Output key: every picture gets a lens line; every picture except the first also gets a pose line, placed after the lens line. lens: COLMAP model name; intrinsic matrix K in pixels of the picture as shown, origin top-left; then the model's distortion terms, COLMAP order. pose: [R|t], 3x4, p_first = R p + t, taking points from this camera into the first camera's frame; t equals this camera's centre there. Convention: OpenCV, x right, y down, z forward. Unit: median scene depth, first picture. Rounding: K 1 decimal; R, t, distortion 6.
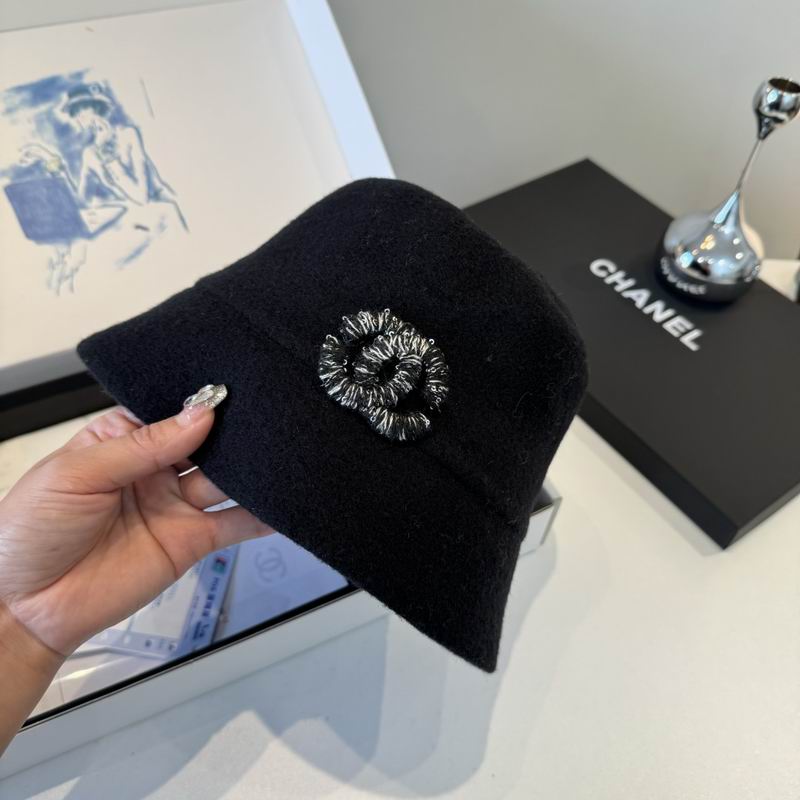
lens RADIAL K [[767.9, 0, 400.0], [0, 767.9, 400.0], [0, 0, 1]] dist [-0.022072, -0.042793]
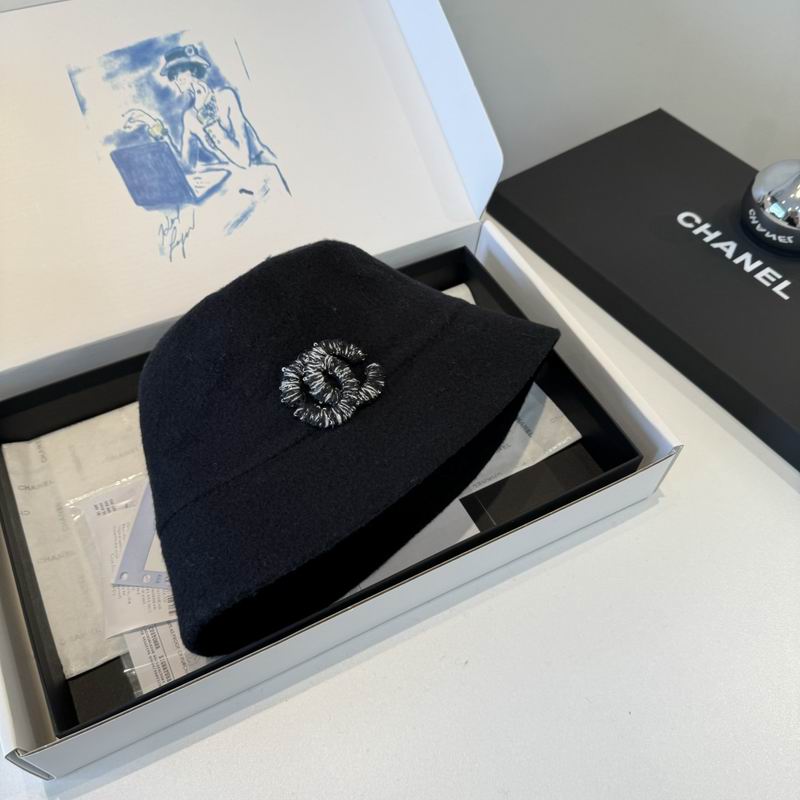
lens RADIAL K [[767.9, 0, 400.0], [0, 767.9, 400.0], [0, 0, 1]] dist [-0.022072, -0.042793]
pose [[0.999666, -0.023473, -0.010786, -0.129392], [0.024085, 0.997868, 0.060651, -0.006721], [0.009339, -0.060891, 0.998101, -0.022939]]
